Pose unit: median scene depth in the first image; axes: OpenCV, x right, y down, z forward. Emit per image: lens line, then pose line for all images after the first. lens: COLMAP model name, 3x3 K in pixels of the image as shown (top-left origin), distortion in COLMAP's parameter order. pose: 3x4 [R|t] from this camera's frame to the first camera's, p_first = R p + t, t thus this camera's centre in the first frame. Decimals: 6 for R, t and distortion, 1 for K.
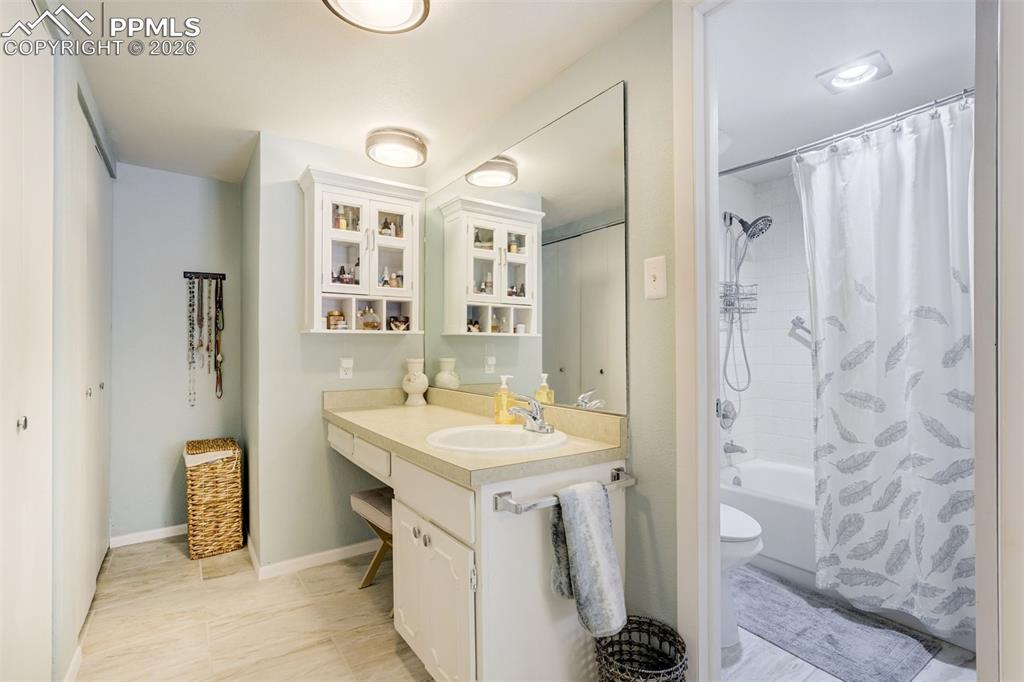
lens RADIAL K [[462.6, 0, 512.0], [0, 462.6, 341.0], [0, 0, 1]] dist [-0.002767, -0.000225]
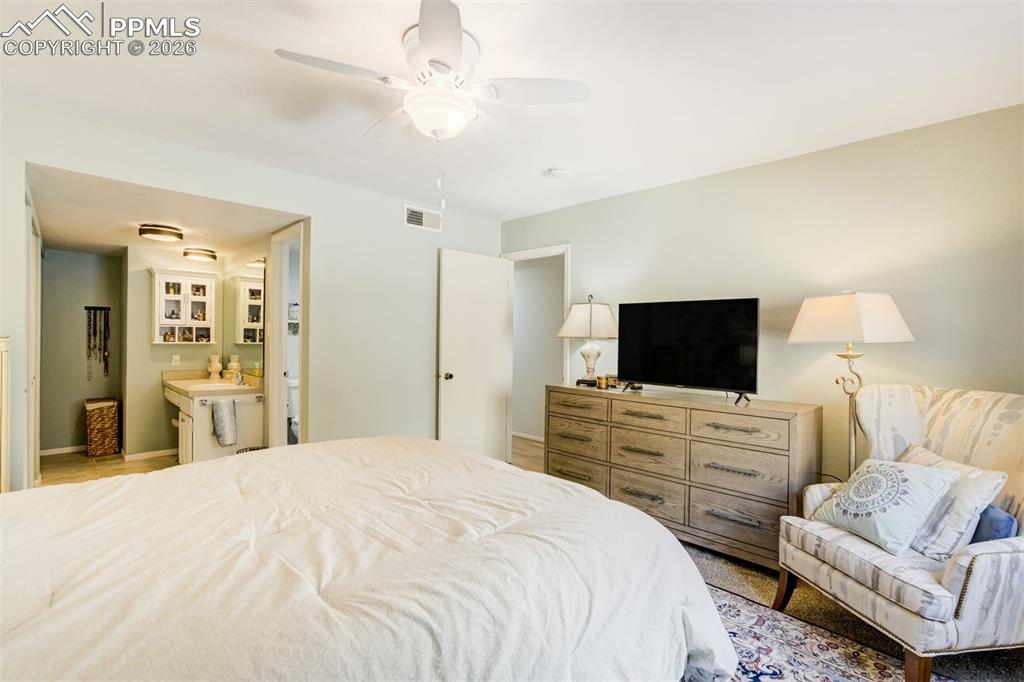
lens RADIAL K [[487.7, 0, 524.0], [0, 487.7, 333.6], [0, 0, 1]] dist [0.000310, 0.000605]
pose [[0.990764, 0.011855, 0.135081, 0.854443], [-0.012505, 0.999914, 0.003969, -0.083643], [-0.135023, -0.005621, 0.990827, -1.306877]]
